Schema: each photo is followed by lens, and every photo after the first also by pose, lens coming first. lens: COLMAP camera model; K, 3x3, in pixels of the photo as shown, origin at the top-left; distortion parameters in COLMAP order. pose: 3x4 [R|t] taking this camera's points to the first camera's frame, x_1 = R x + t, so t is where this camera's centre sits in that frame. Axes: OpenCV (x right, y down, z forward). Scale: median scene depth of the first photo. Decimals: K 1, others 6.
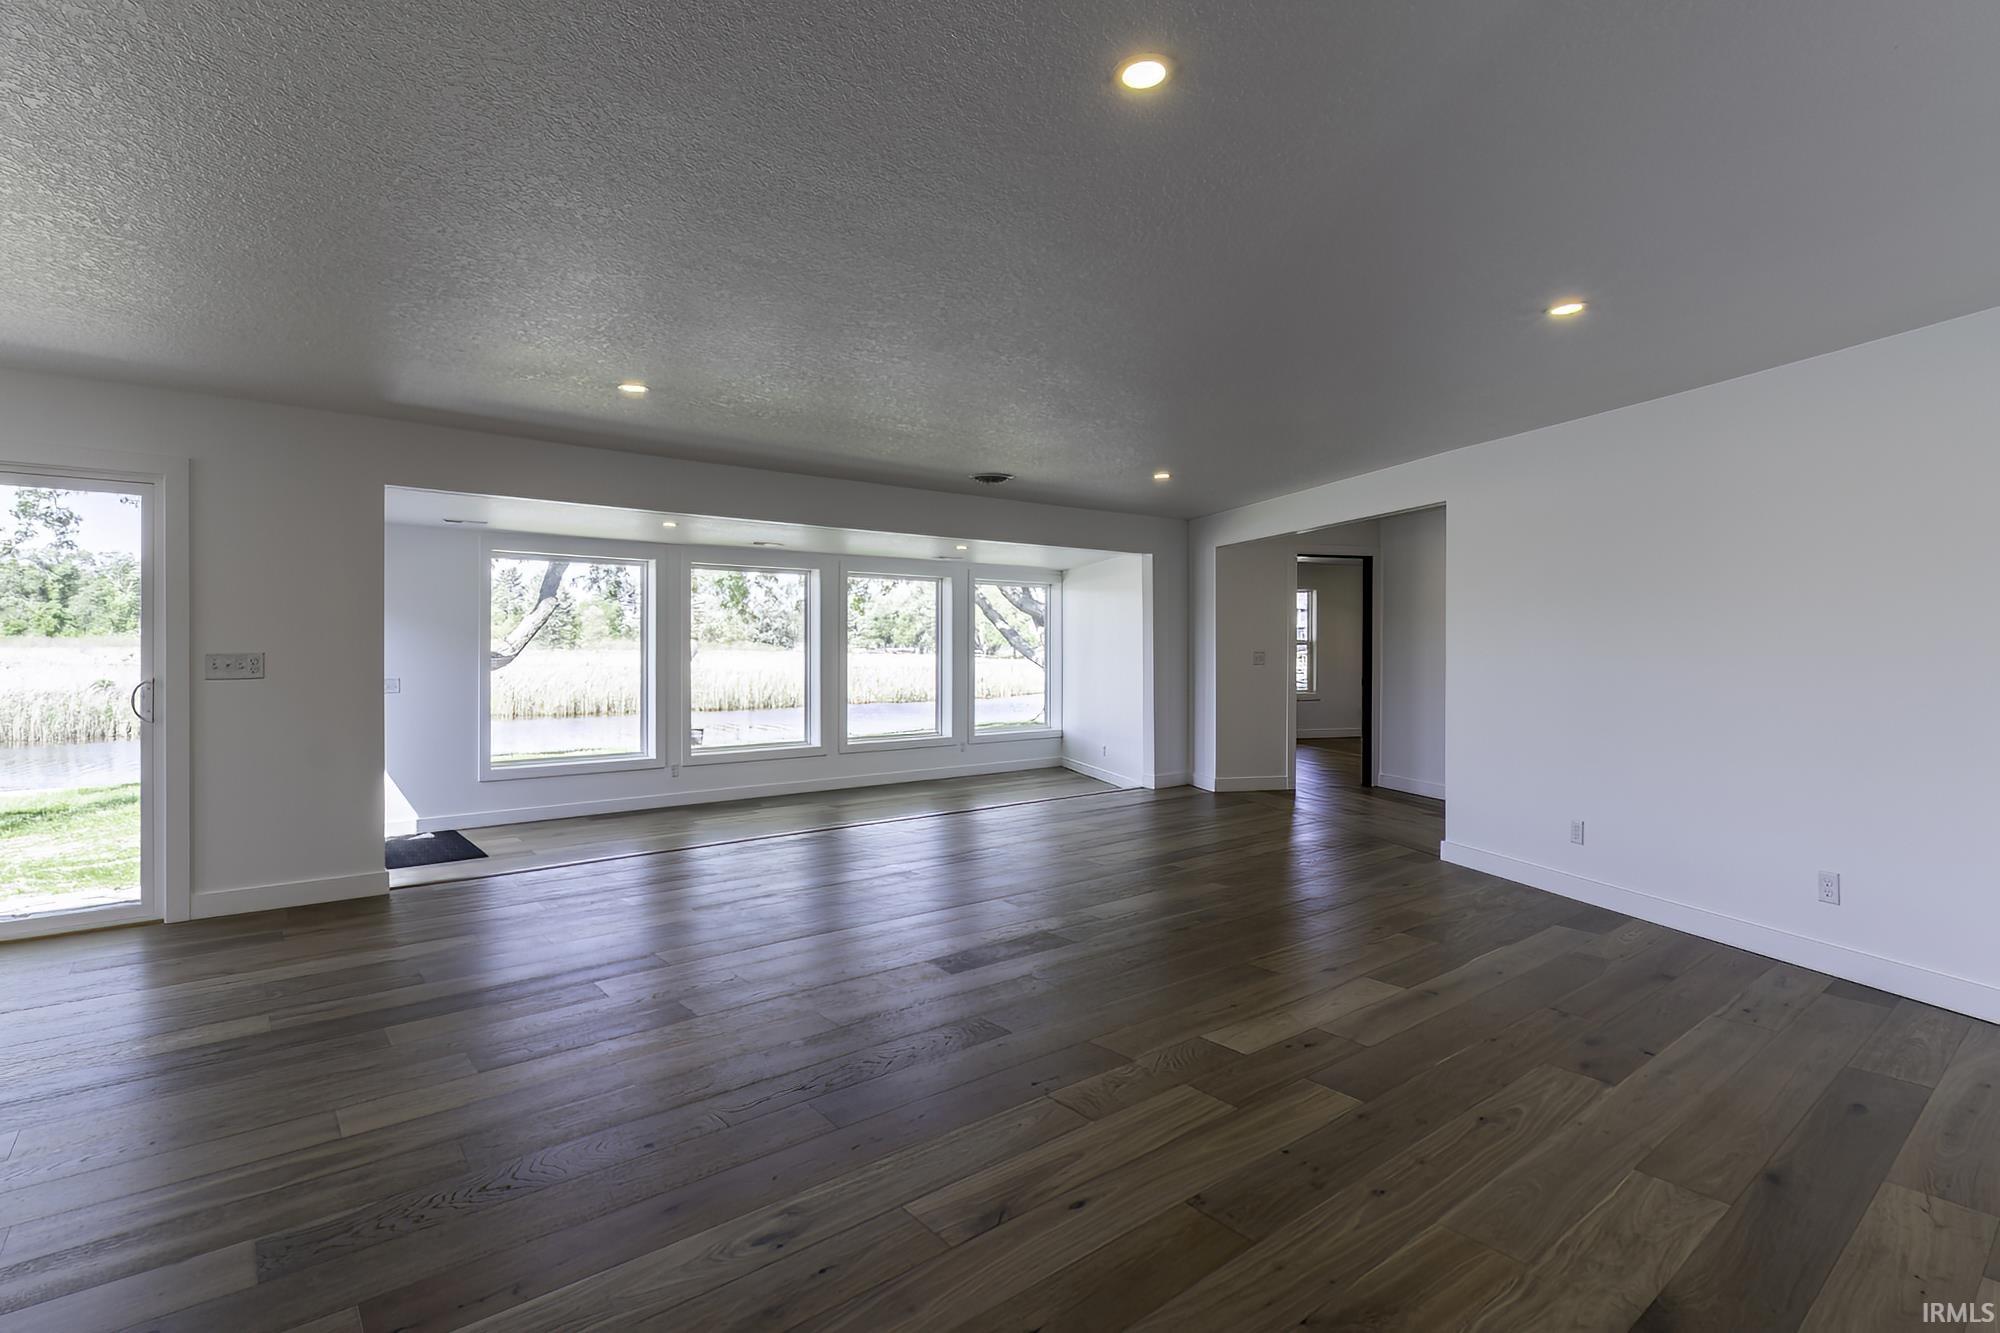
lens RADIAL K [[965.6, 0, 994.6], [0, 965.6, 650.5], [0, 0, 1]] dist [-0.003986, 0.001911]
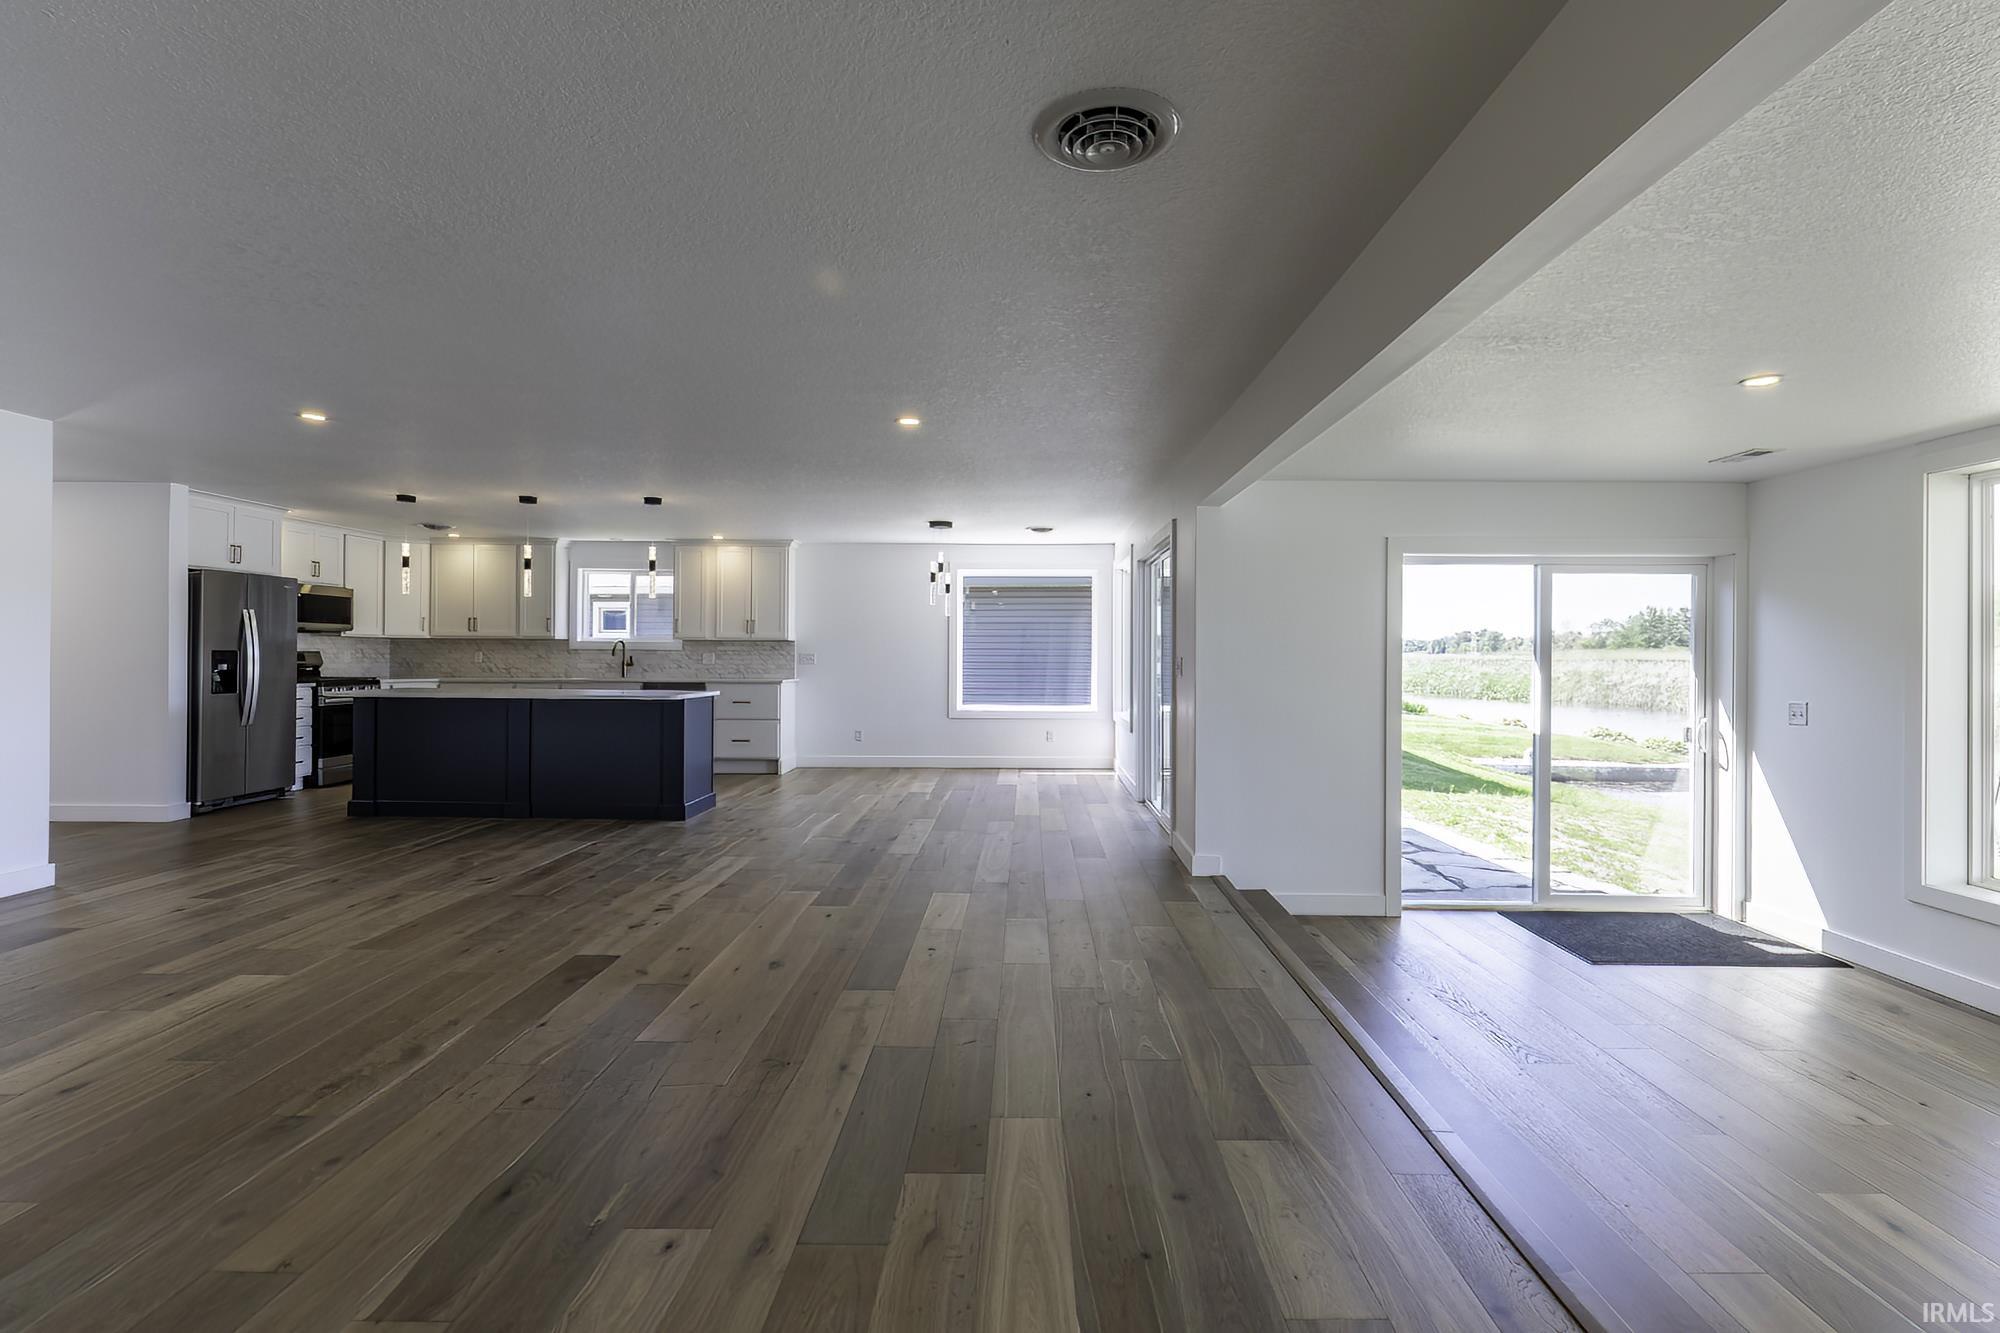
lens RADIAL K [[965.6, 0, 1024.3], [0, 965.6, 651.9], [0, 0, 1]] dist [-0.003986, 0.001911]
pose [[-0.642418, -0.003795, -0.766345, 0.370022], [-0.009399, 0.999952, 0.002927, -0.005950], [0.766297, 0.009083, -0.642422, 1.679003]]
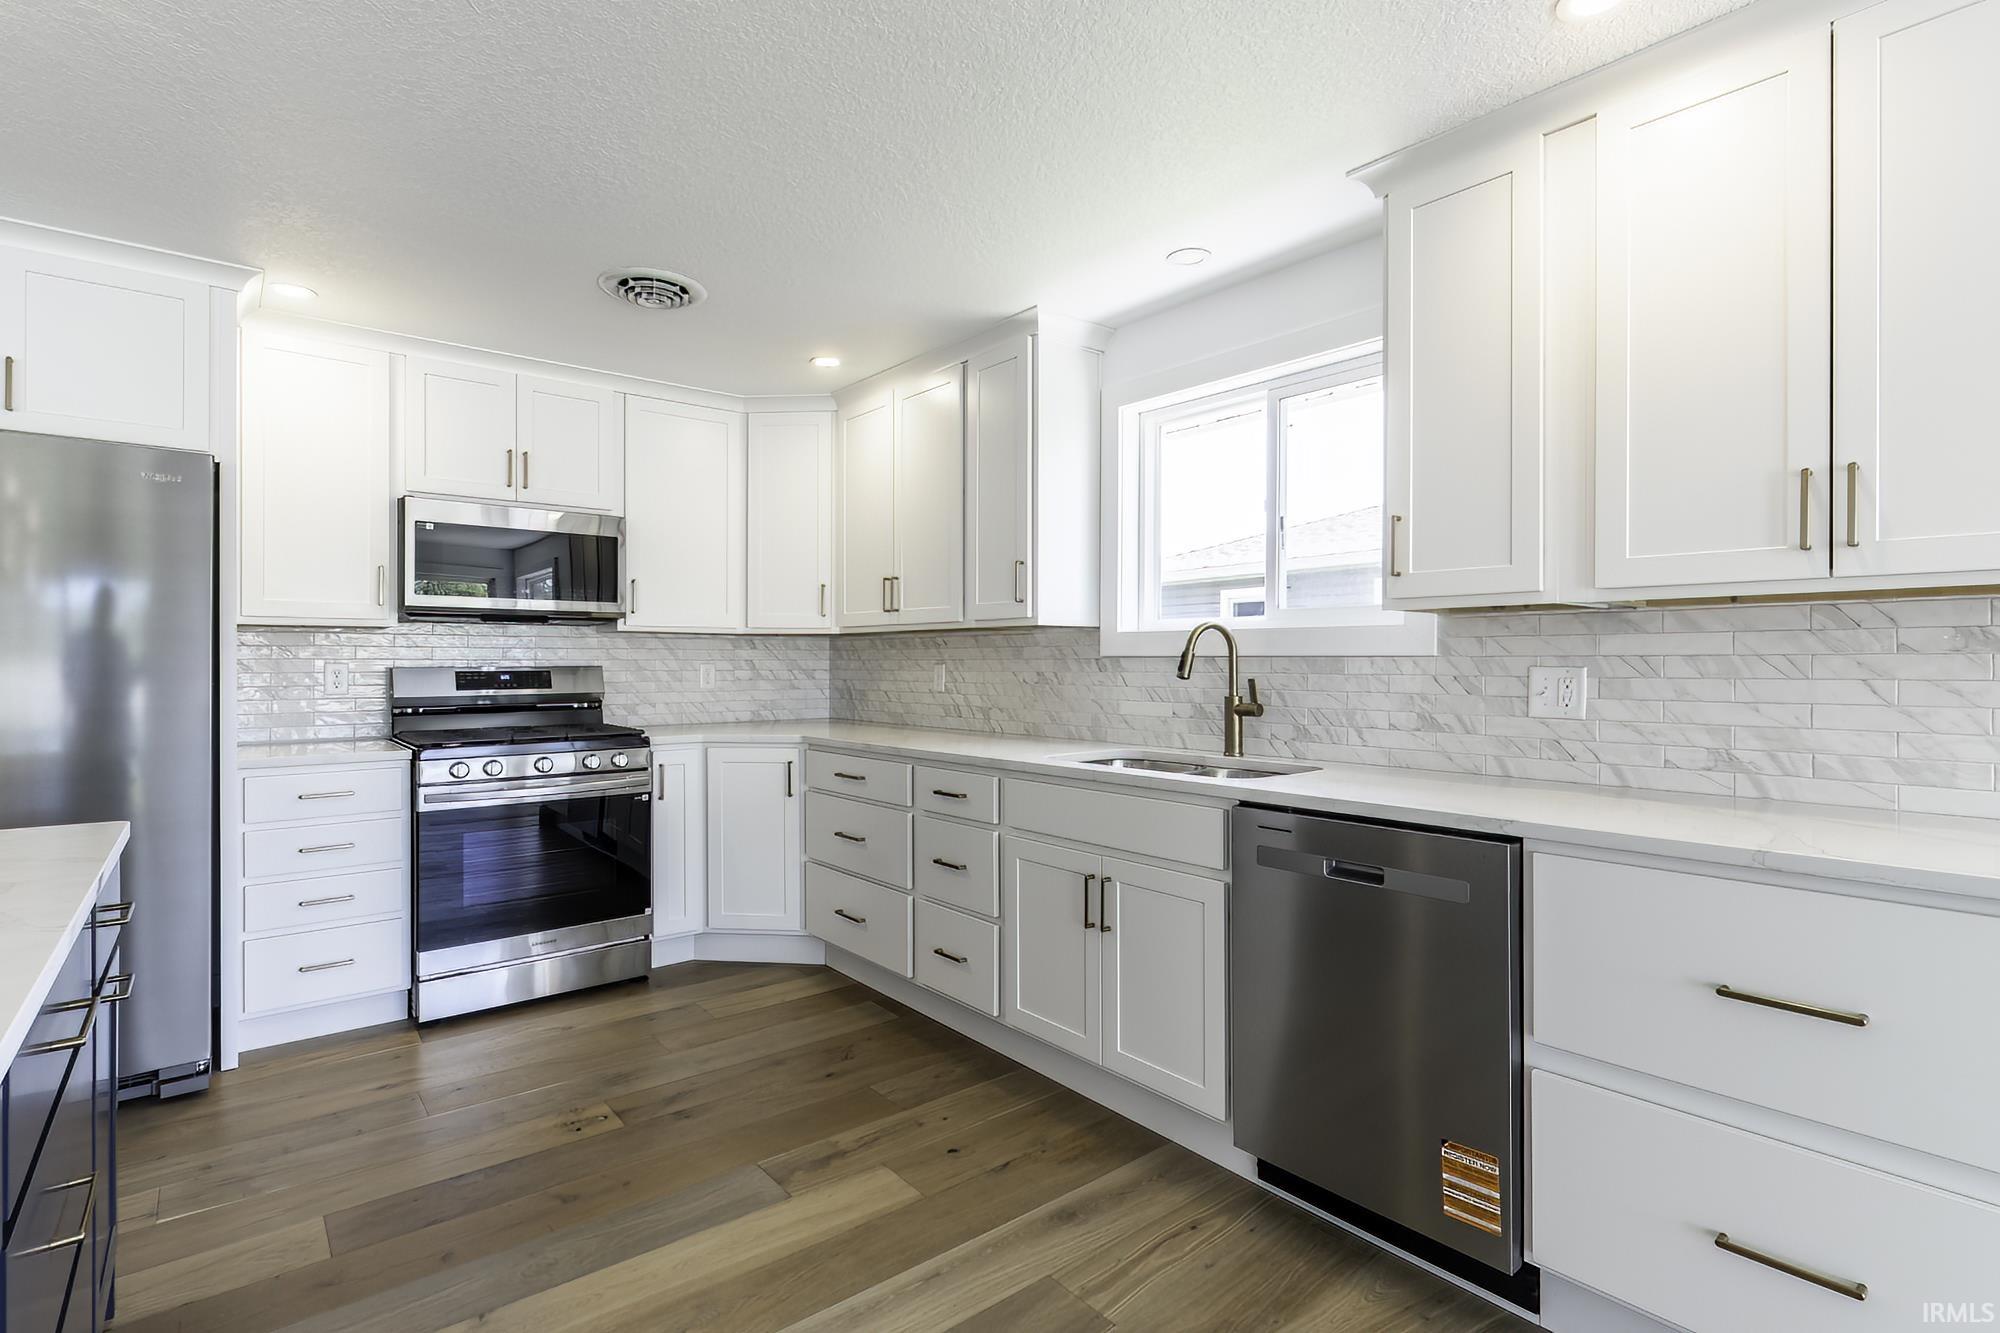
lens RADIAL K [[965.6, 0, 997.3], [0, 965.6, 656.7], [0, 0, 1]] dist [-0.003986, 0.001911]
pose [[-0.999999, -0.000060, 0.001627, -0.587838], [-0.000060, 1.000000, -0.000024, 0.003999], [-0.001627, -0.000024, -0.999999, 0.174704]]
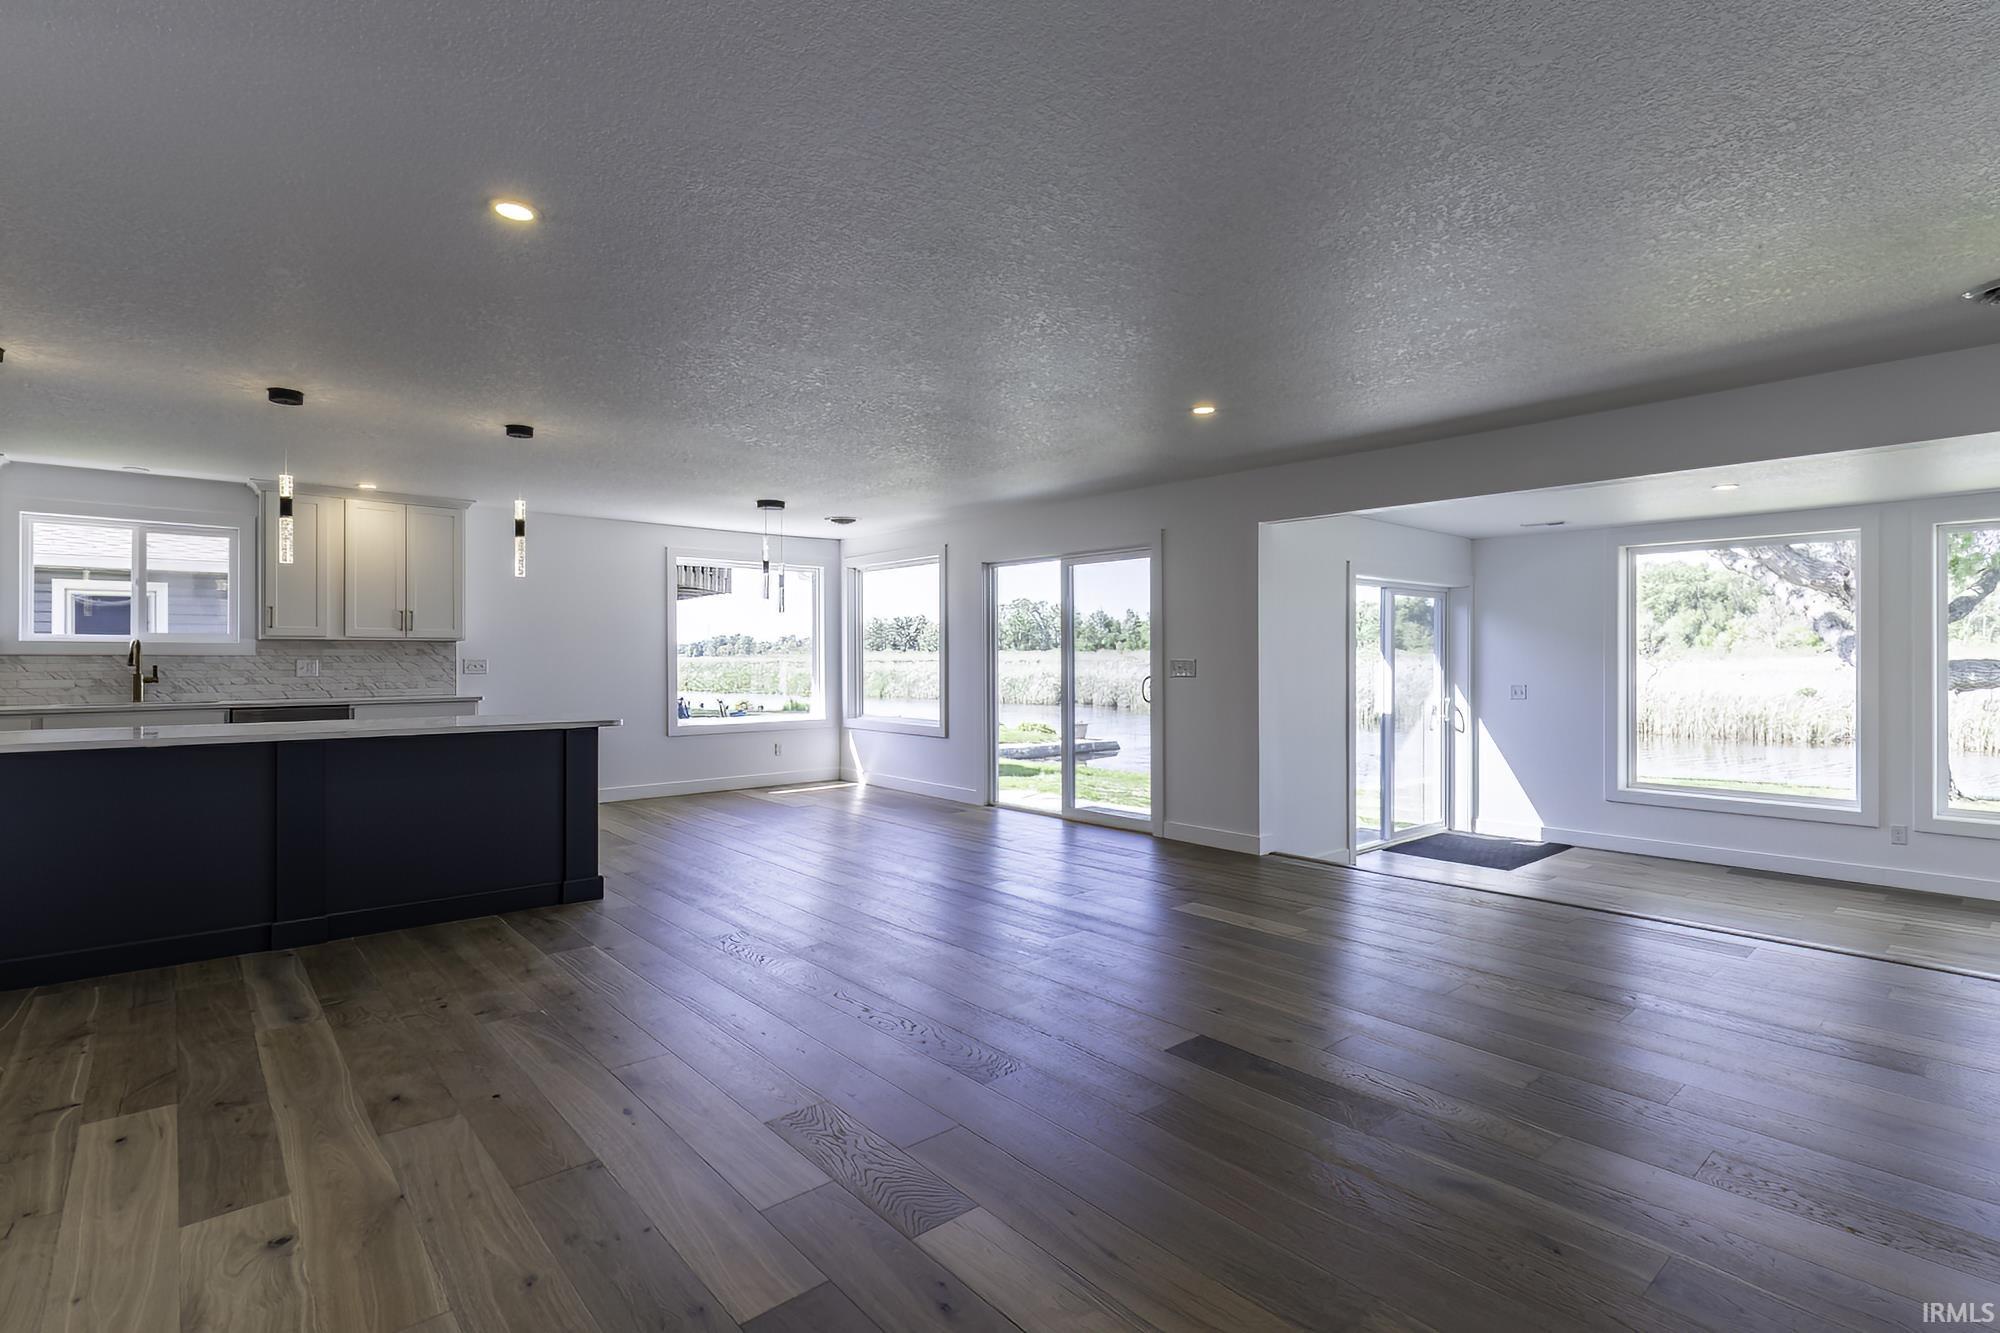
lens RADIAL K [[965.6, 0, 1007.1], [0, 965.6, 659.4], [0, 0, 1]] dist [-0.003986, 0.001911]
pose [[0.041026, 0.001907, -0.999156, 0.625186], [-0.003548, 0.999992, 0.001763, 0.003004], [0.999152, 0.003472, 0.041033, 0.681190]]
